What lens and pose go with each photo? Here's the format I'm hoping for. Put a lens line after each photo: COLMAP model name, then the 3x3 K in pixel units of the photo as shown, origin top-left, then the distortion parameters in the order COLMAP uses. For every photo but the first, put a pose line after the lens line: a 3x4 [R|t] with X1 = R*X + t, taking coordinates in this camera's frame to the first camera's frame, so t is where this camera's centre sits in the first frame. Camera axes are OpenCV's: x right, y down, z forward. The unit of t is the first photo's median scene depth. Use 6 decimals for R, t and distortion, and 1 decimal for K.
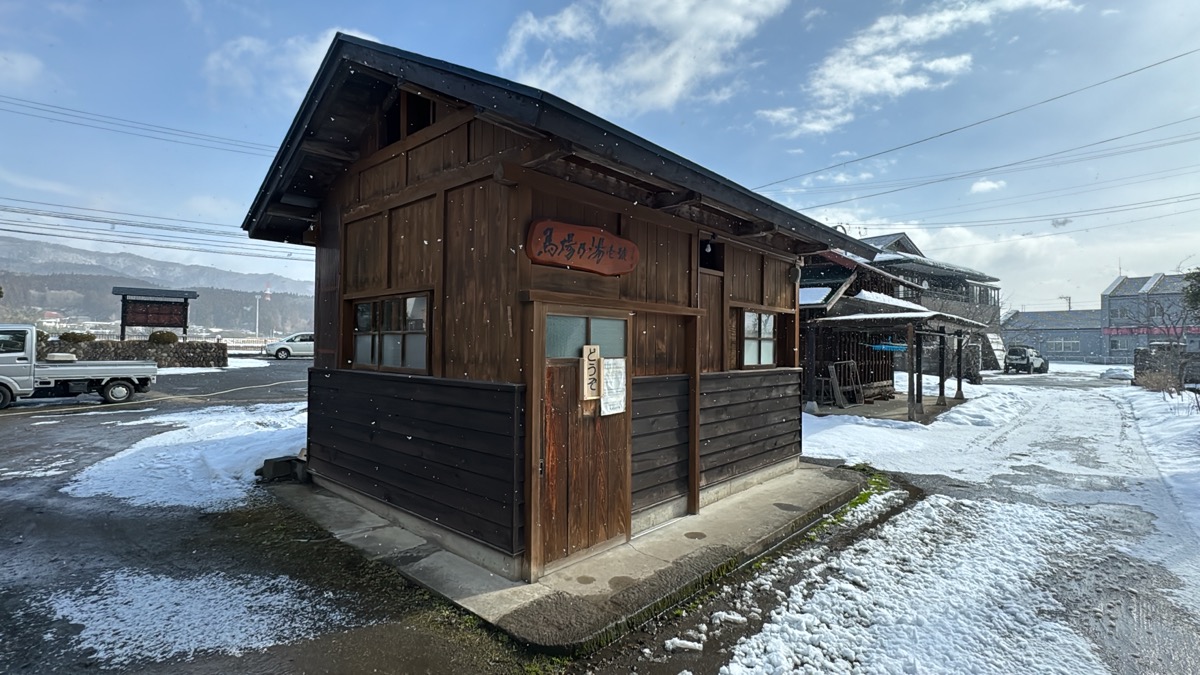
lens RADIAL K [[1020.1, 0, 600.0], [0, 1020.1, 337.5], [0, 0, 1]] dist [0.163390, -0.267542]
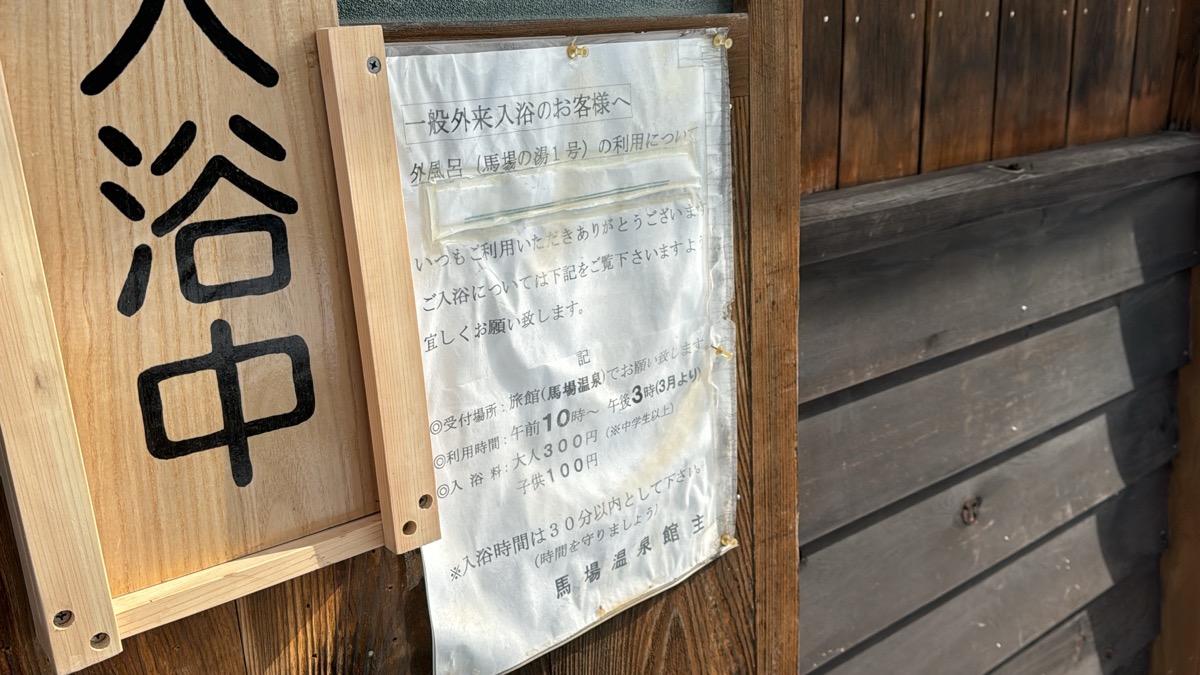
lens RADIAL K [[1020.1, 0, 600.0], [0, 1020.1, 337.5], [0, 0, 1]] dist [0.163390, -0.267542]
pose [[0.980673, -0.005544, -0.195577, 0.032052], [0.056615, 0.964876, 0.256533, 0.022675], [0.187286, -0.262648, 0.946541, 0.903905]]
